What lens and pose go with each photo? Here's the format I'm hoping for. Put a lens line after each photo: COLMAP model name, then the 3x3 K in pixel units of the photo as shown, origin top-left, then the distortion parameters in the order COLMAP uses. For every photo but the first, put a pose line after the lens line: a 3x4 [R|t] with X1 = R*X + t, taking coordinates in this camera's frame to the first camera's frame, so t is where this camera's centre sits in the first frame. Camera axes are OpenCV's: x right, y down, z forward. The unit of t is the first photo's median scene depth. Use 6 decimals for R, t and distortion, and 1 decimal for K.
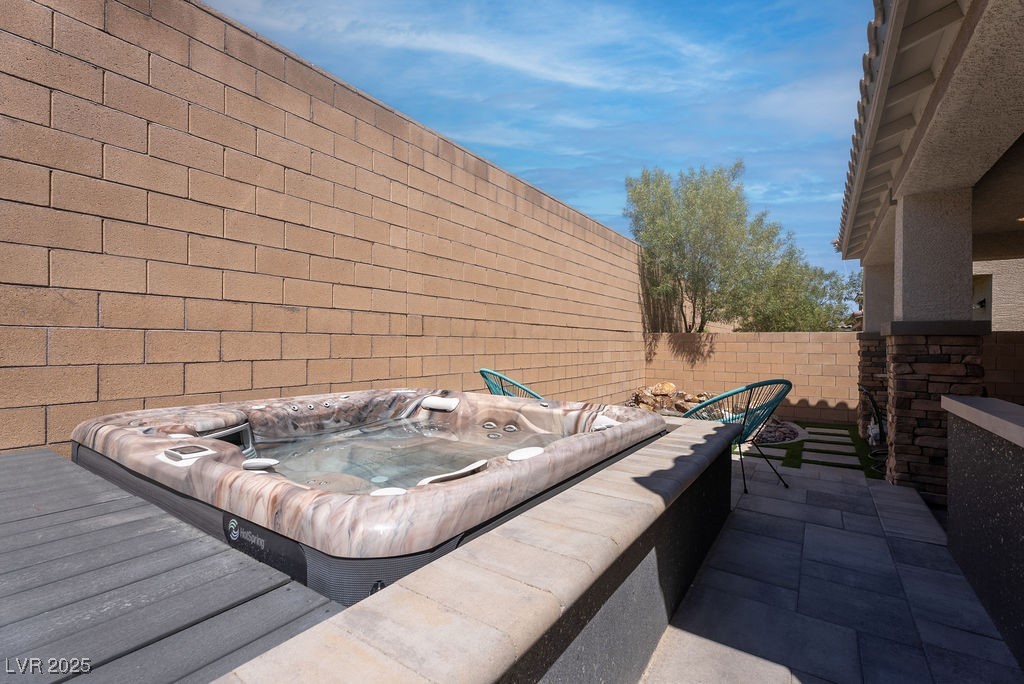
lens RADIAL K [[459.4, 0, 510.9], [0, 459.4, 346.3], [0, 0, 1]] dist [-0.000008, 0.000254]
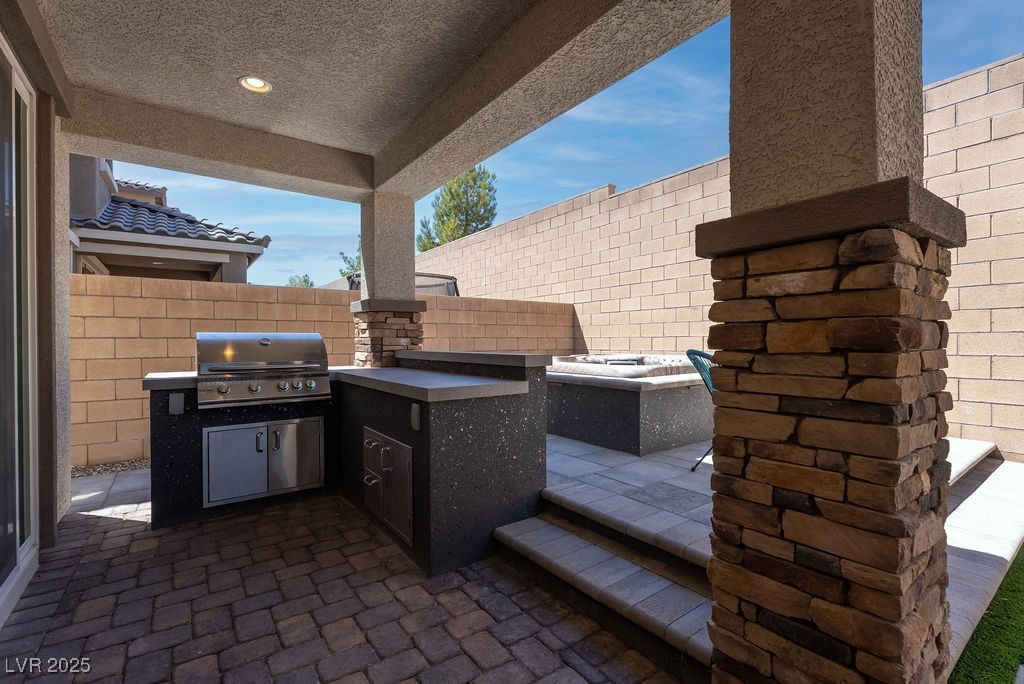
lens RADIAL K [[458.5, 0, 511.0], [0, 458.5, 341.6], [0, 0, 1]] dist [0.000200, 0.000458]
pose [[-0.340714, -0.004017, -0.940158, 1.309129], [-0.001462, 0.999992, -0.003743, 0.052394], [0.940166, 0.000099, -0.340717, 0.837277]]
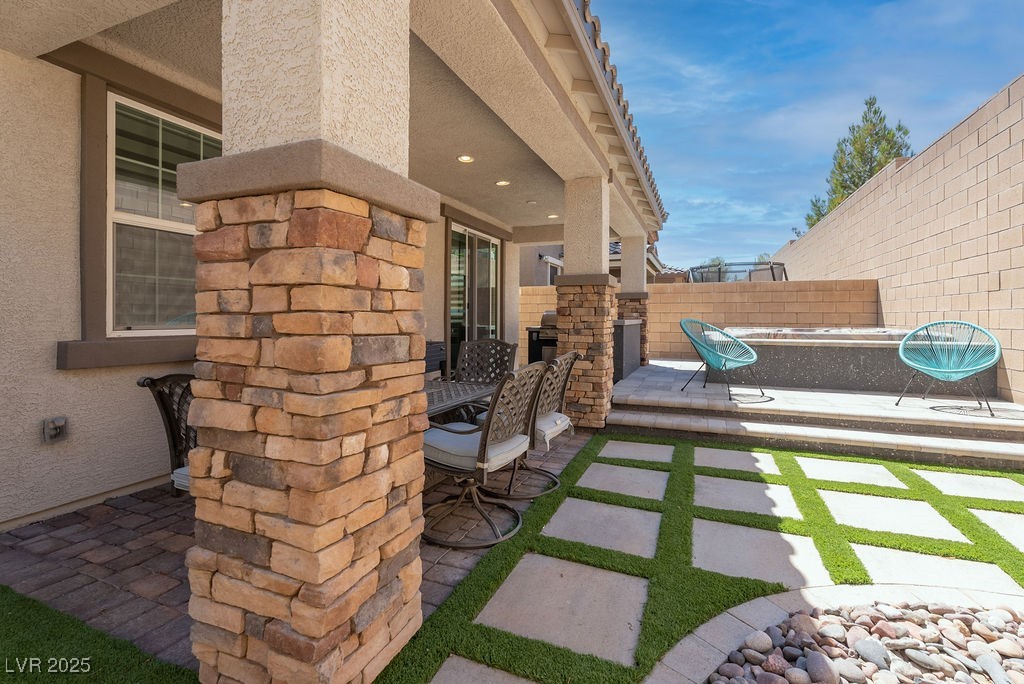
lens RADIAL K [[470.6, 0, 508.9], [0, 470.6, 316.9], [0, 0, 1]] dist [0.000360, 0.000031]
pose [[-0.979330, -0.011717, -0.201927, 1.337482], [-0.012636, 0.999915, 0.003262, 0.058630], [0.201872, 0.005746, -0.979395, 2.173929]]
